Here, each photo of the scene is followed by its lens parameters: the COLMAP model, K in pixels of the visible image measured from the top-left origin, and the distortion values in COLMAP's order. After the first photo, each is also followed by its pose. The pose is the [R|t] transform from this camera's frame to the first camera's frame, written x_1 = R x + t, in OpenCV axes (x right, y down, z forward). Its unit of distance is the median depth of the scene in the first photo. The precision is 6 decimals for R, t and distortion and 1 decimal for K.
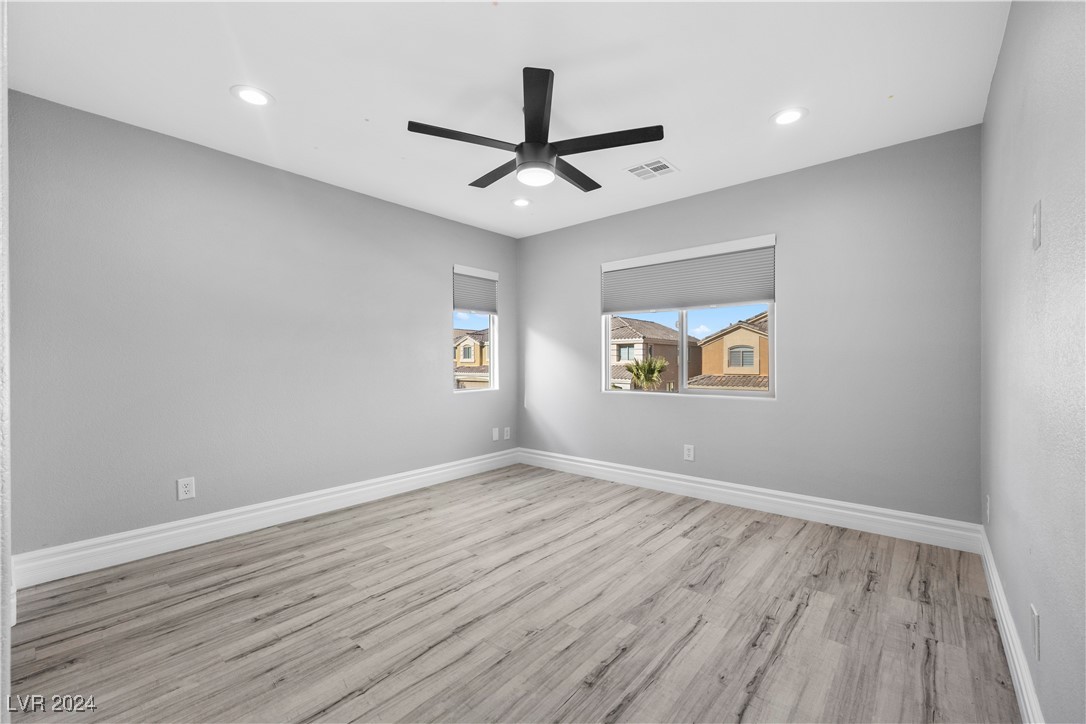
lens RADIAL K [[450.6, 0, 543.0], [0, 450.6, 362.0], [0, 0, 1]] dist [0.000839, 0.000020]
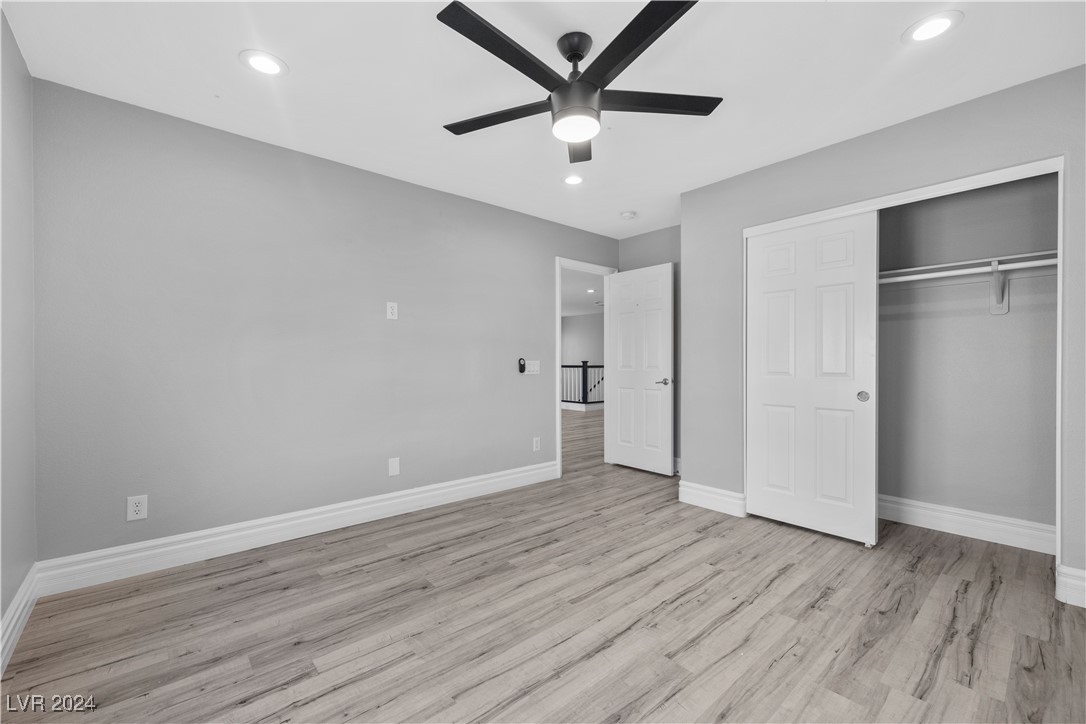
lens RADIAL K [[450.6, 0, 543.0], [0, 450.6, 362.0], [0, 0, 1]] dist [0.000839, 0.000020]
pose [[-0.989365, 0.003469, 0.145416, -0.077151], [0.003578, 0.999993, 0.000487, -0.002281], [-0.145413, 0.001003, -0.989370, 1.947746]]
